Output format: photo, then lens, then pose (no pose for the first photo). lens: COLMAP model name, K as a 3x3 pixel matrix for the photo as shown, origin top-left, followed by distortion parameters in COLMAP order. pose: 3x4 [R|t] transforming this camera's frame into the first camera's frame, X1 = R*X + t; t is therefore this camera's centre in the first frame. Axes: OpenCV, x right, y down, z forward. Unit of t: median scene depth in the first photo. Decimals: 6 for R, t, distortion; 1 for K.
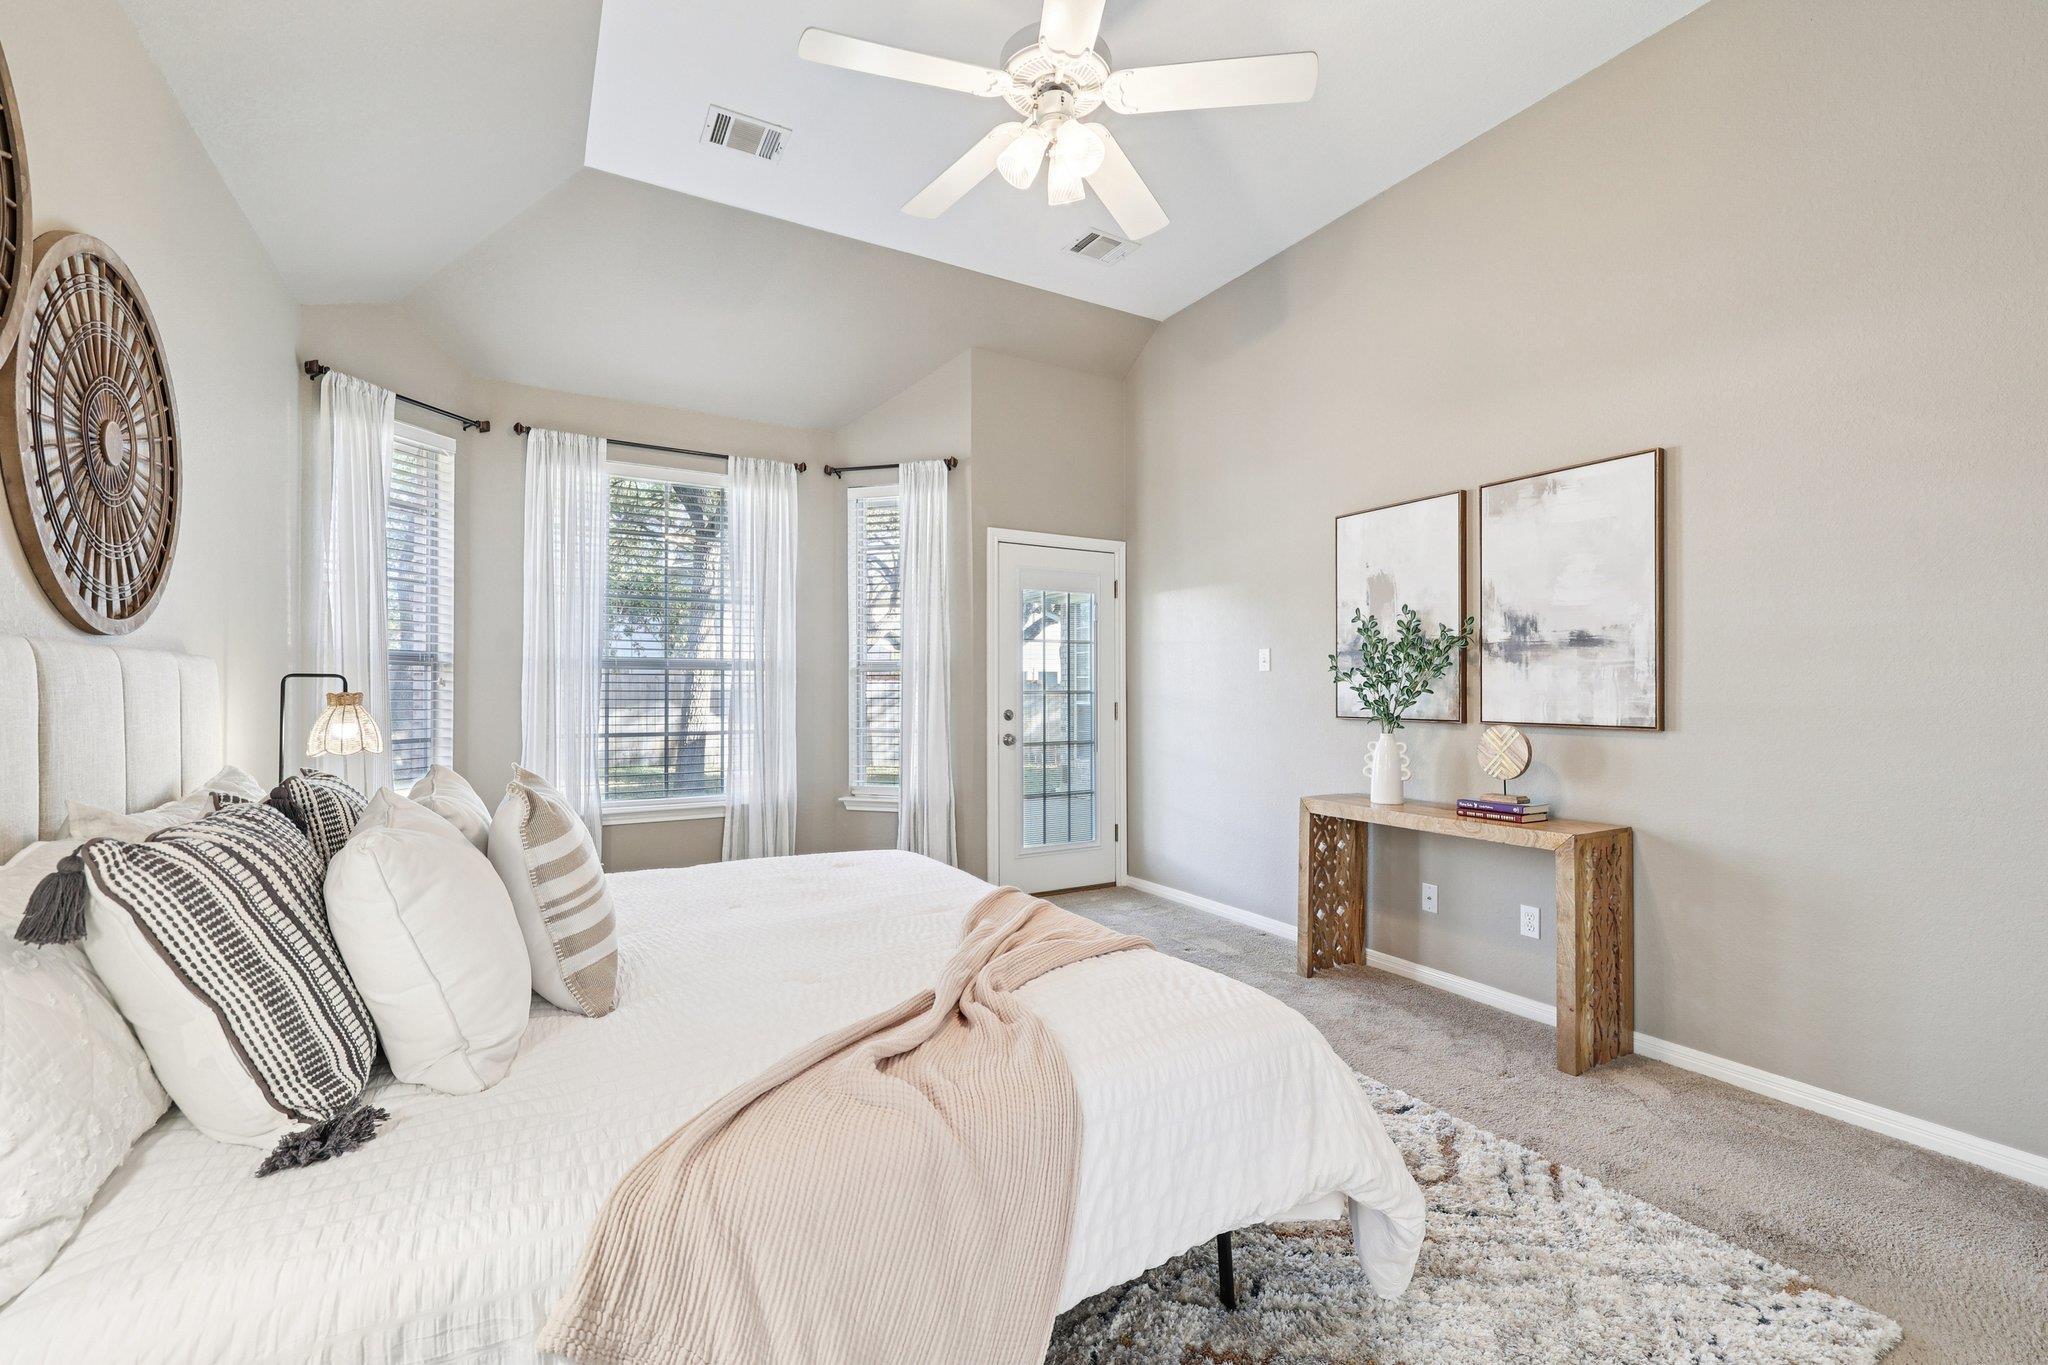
lens RADIAL K [[860.7, 0, 1031.0], [0, 860.7, 684.8], [0, 0, 1]] dist [-0.001976, 0.000150]
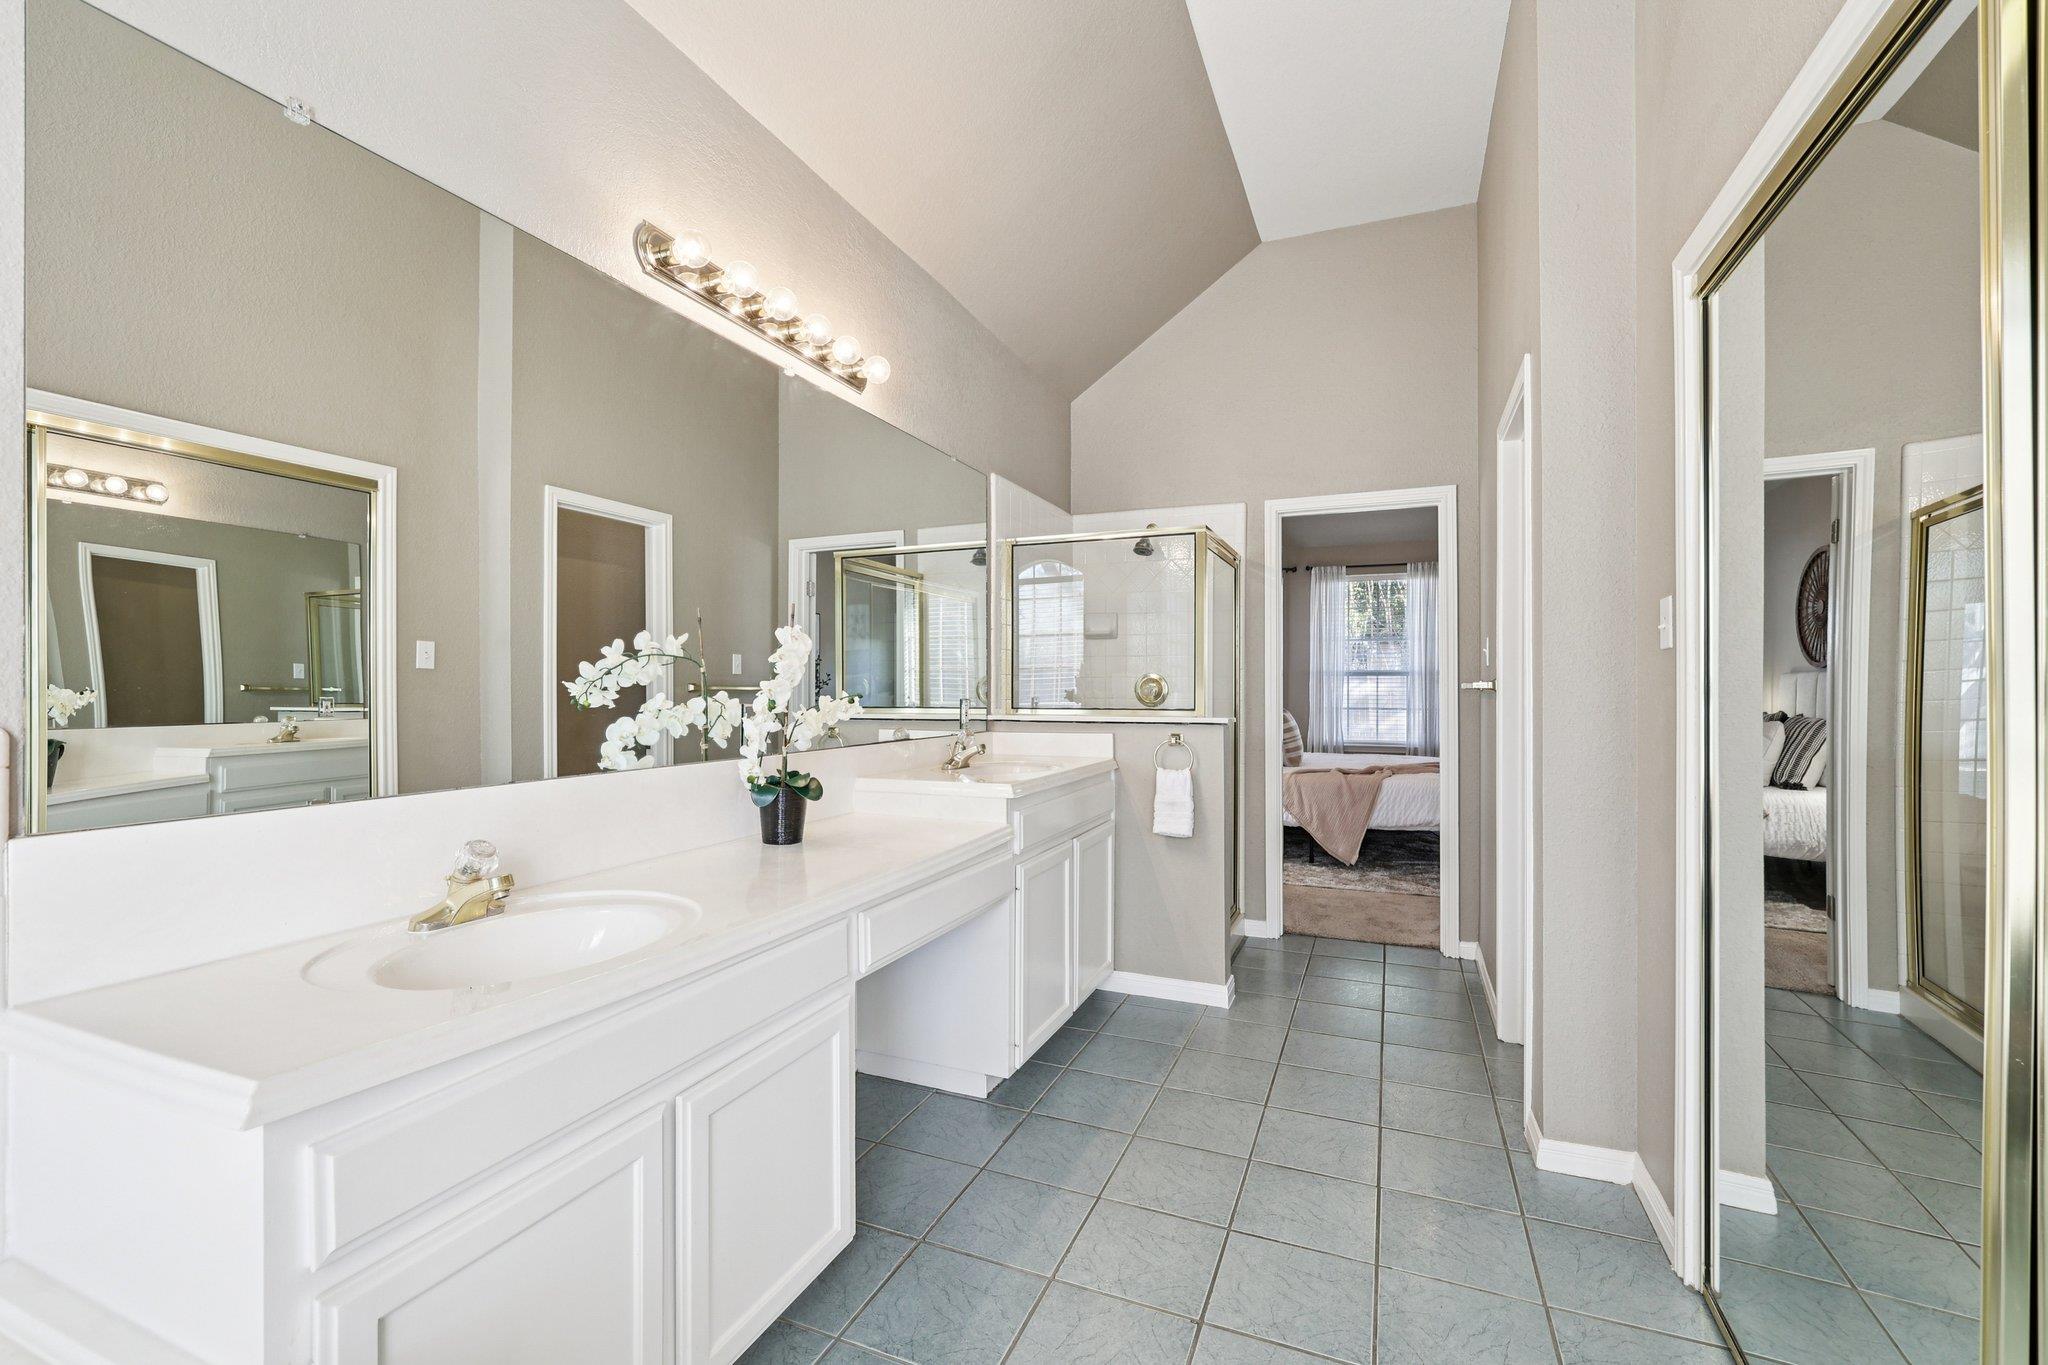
lens RADIAL K [[860.7, 0, 1031.0], [0, 860.7, 684.8], [0, 0, 1]] dist [-0.001976, 0.000150]
pose [[0.604315, 0.001677, -0.796744, 0.750779], [0.003020, 0.999986, 0.004395, -0.009734], [0.796740, -0.005062, 0.604301, -0.922686]]
